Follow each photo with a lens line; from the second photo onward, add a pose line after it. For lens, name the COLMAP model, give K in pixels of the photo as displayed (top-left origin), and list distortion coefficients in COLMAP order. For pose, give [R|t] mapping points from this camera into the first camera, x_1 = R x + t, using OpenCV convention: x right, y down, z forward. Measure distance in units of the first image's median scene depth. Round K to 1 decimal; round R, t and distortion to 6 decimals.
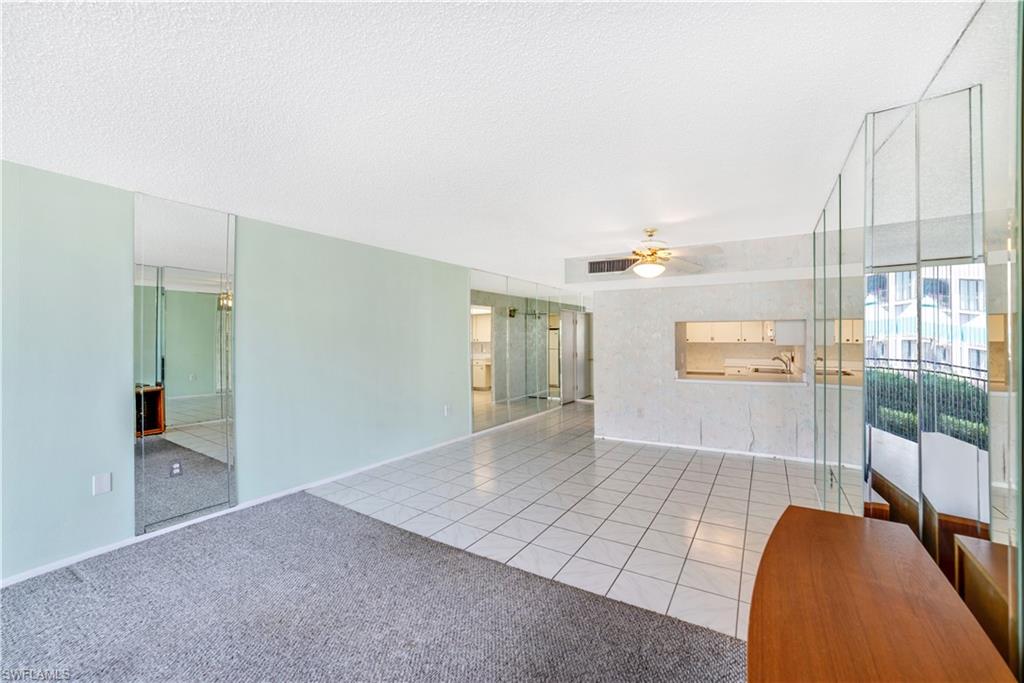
lens RADIAL K [[417.3, 0, 510.6], [0, 417.3, 341.1], [0, 0, 1]] dist [-0.041804, 0.006186]
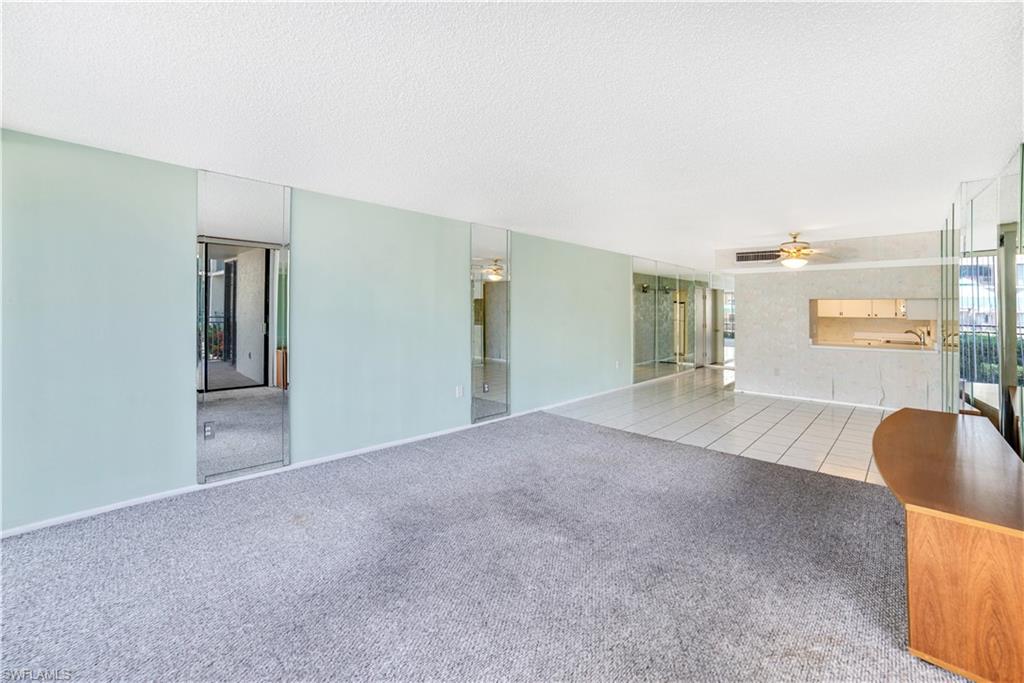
lens RADIAL K [[417.3, 0, 492.0], [0, 417.3, 319.4], [0, 0, 1]] dist [-0.041804, 0.006186]
pose [[0.969046, 0.013270, -0.246522, -0.188175], [-0.008395, 0.999748, 0.020814, -0.005049], [0.246736, -0.018100, 0.968914, -0.346985]]
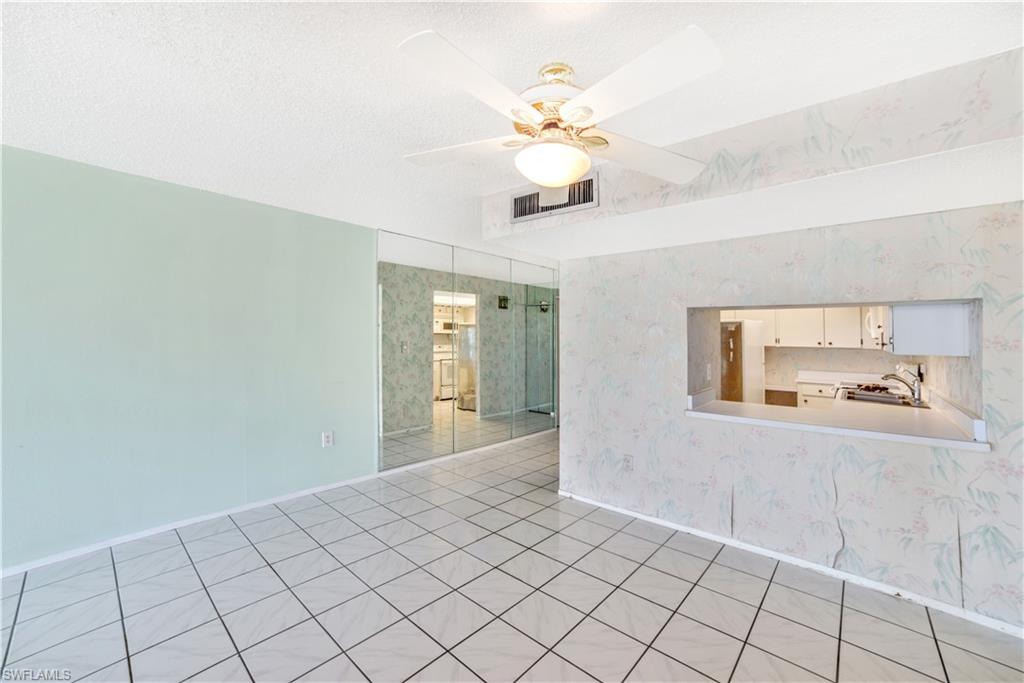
lens RADIAL K [[417.3, 0, 505.5], [0, 417.3, 334.9], [0, 0, 1]] dist [-0.041804, 0.006186]
pose [[0.983839, 0.013404, -0.178553, 0.227140], [-0.015248, 0.999844, -0.008955, -0.001314], [0.178405, 0.011532, 0.983889, 0.362418]]
